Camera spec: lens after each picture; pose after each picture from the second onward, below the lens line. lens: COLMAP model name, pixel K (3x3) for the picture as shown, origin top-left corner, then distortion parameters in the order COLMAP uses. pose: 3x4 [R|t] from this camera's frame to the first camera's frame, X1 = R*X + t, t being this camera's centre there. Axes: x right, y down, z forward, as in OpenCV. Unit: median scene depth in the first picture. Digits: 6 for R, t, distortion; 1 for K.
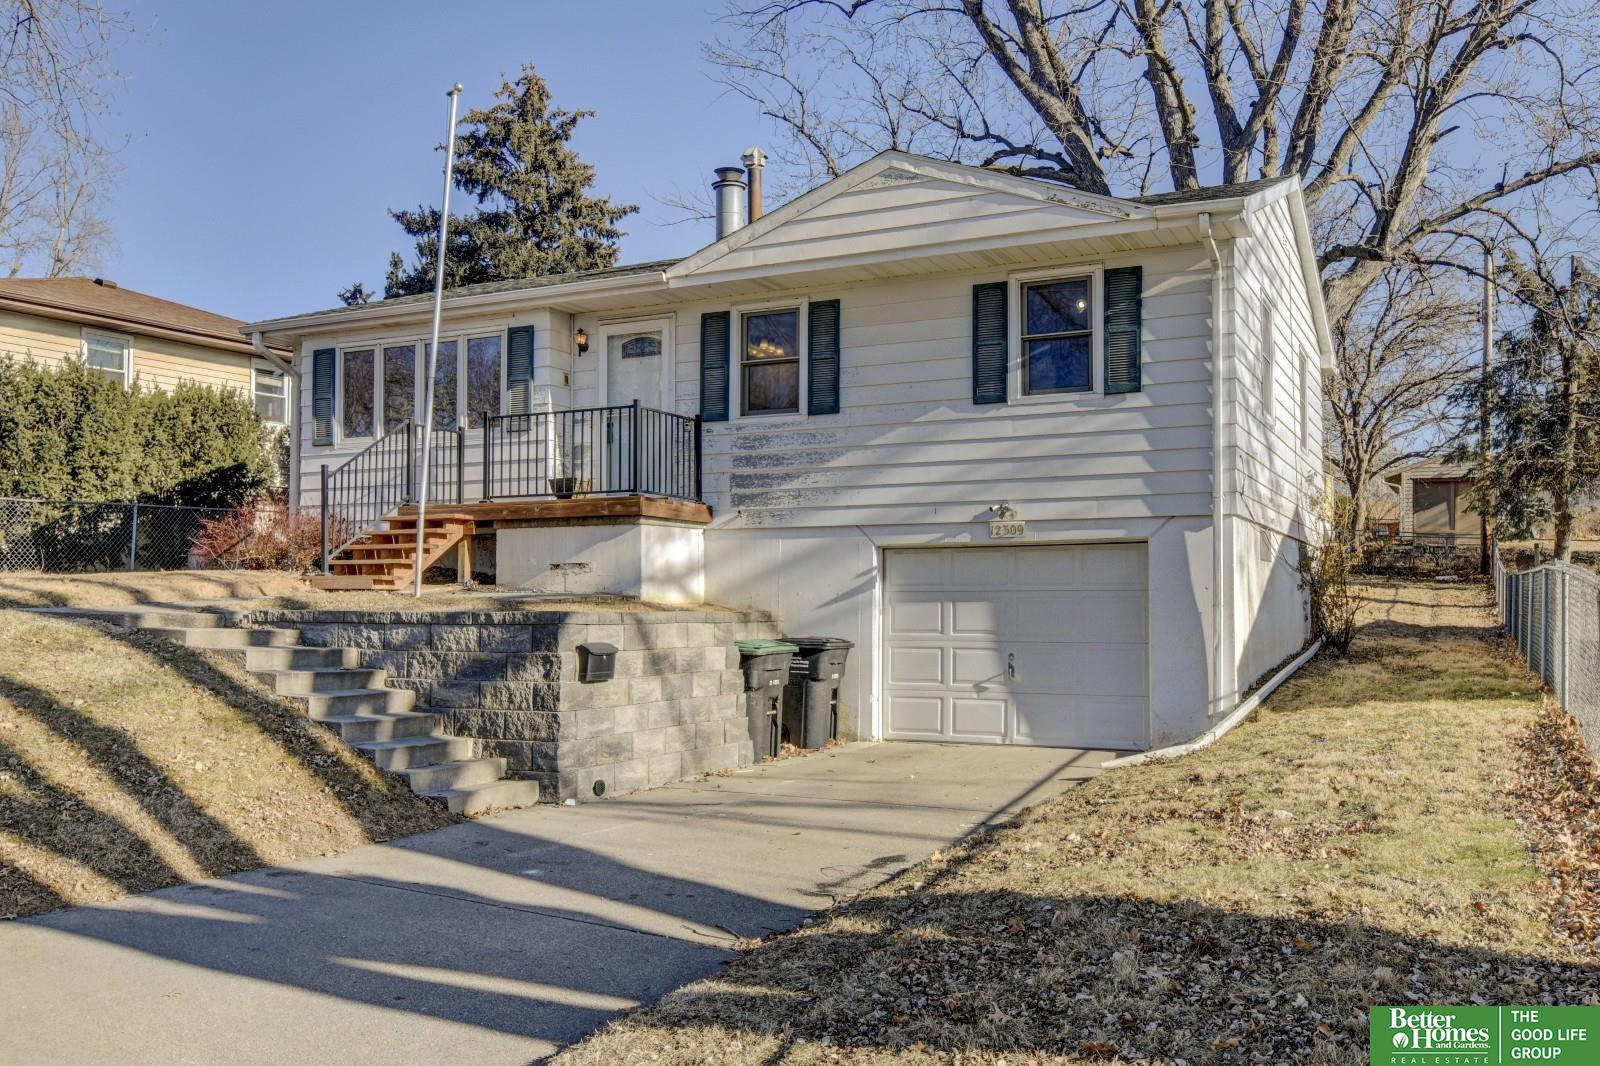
lens RADIAL K [[1301.0, 0, 860.9], [0, 1301.0, 565.5], [0, 0, 1]] dist [-0.002677, -0.000460]
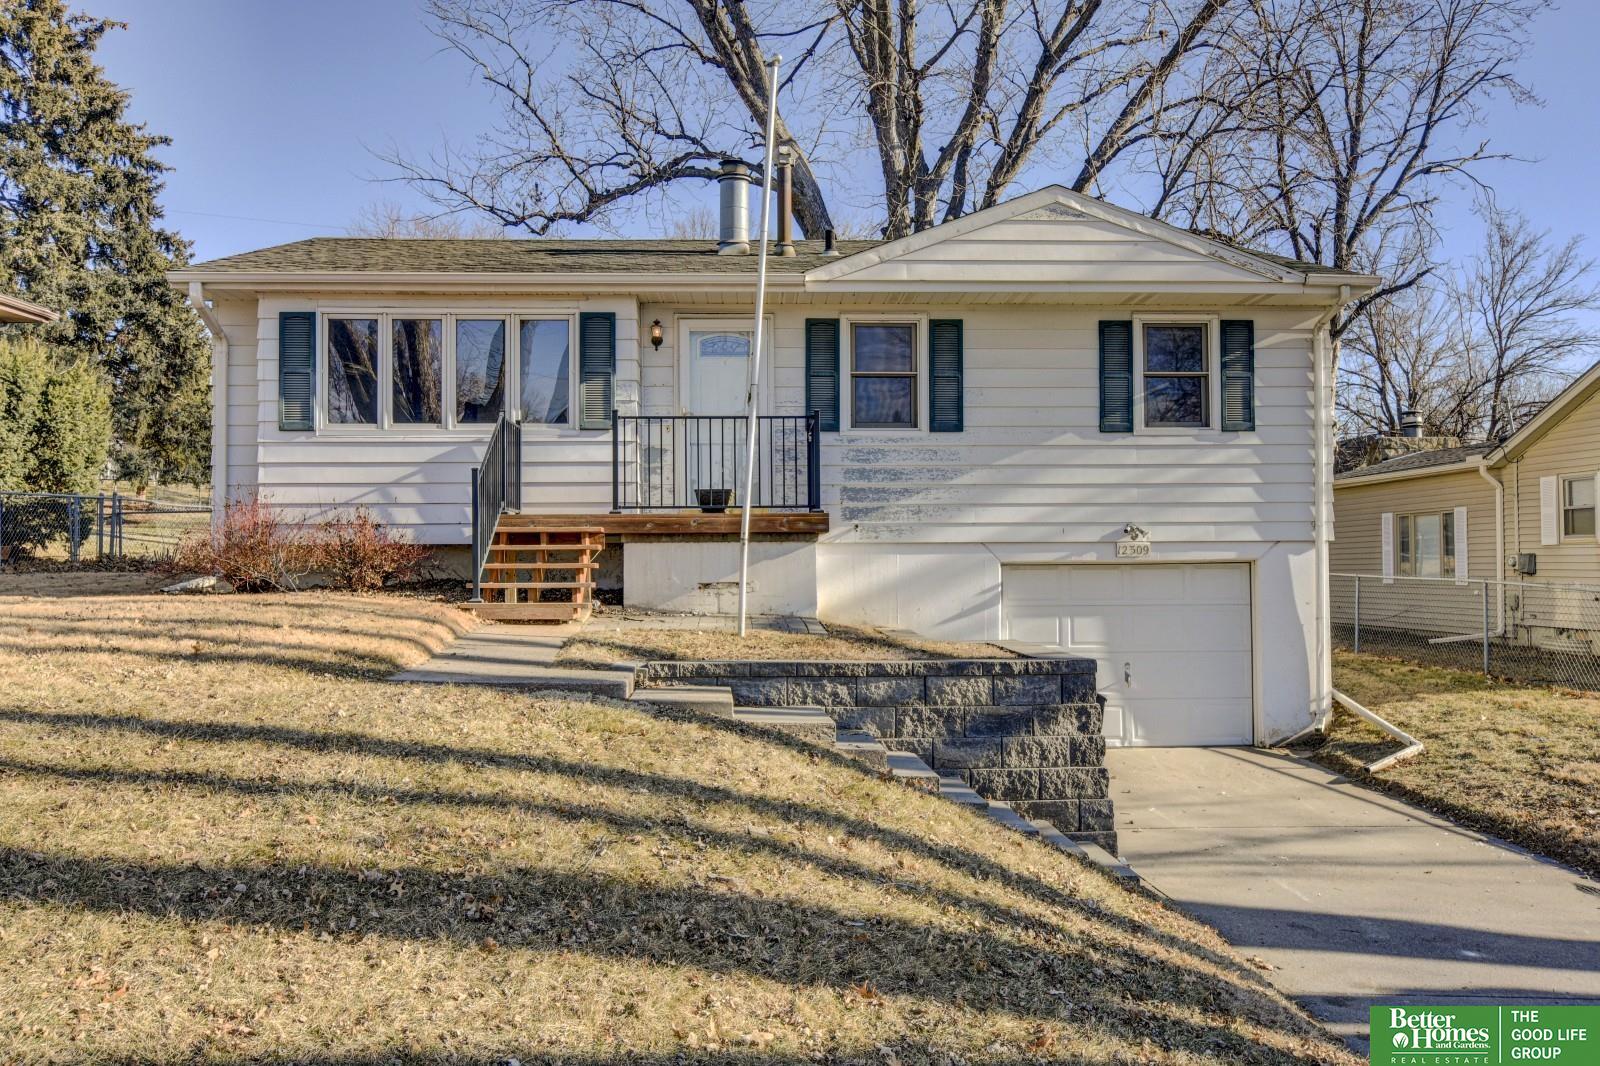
lens RADIAL K [[1213.5, 0, 800.0], [0, 1213.5, 533.0], [0, 0, 1]] dist [-0.003084, -0.001507]
pose [[0.890809, 0.007858, 0.454309, -0.586991], [-0.009866, 0.999949, 0.002050, -0.040316], [-0.454270, -0.006308, 0.890842, 0.221106]]
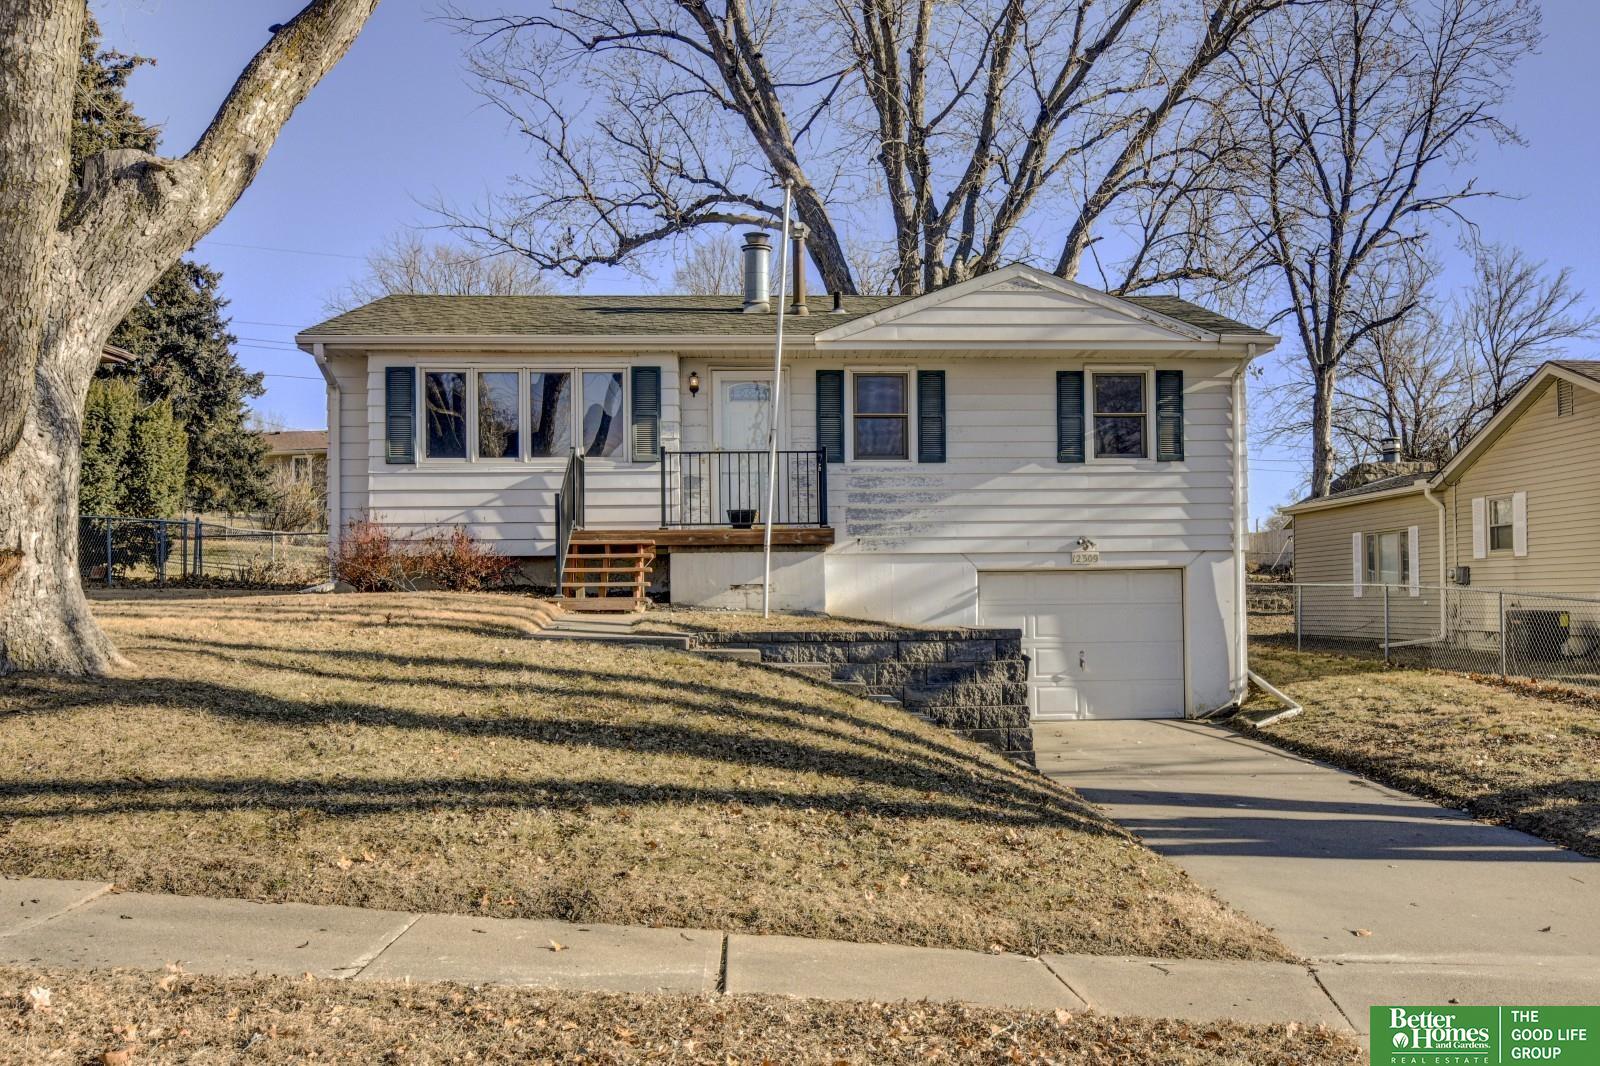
lens RADIAL K [[1301.0, 0, 860.9], [0, 1301.0, 565.5], [0, 0, 1]] dist [-0.002677, -0.000460]
pose [[0.878271, 0.002547, 0.478157, -0.713590], [-0.004378, 0.999987, 0.002715, -0.022639], [-0.478144, -0.004477, 0.878270, -0.056357]]
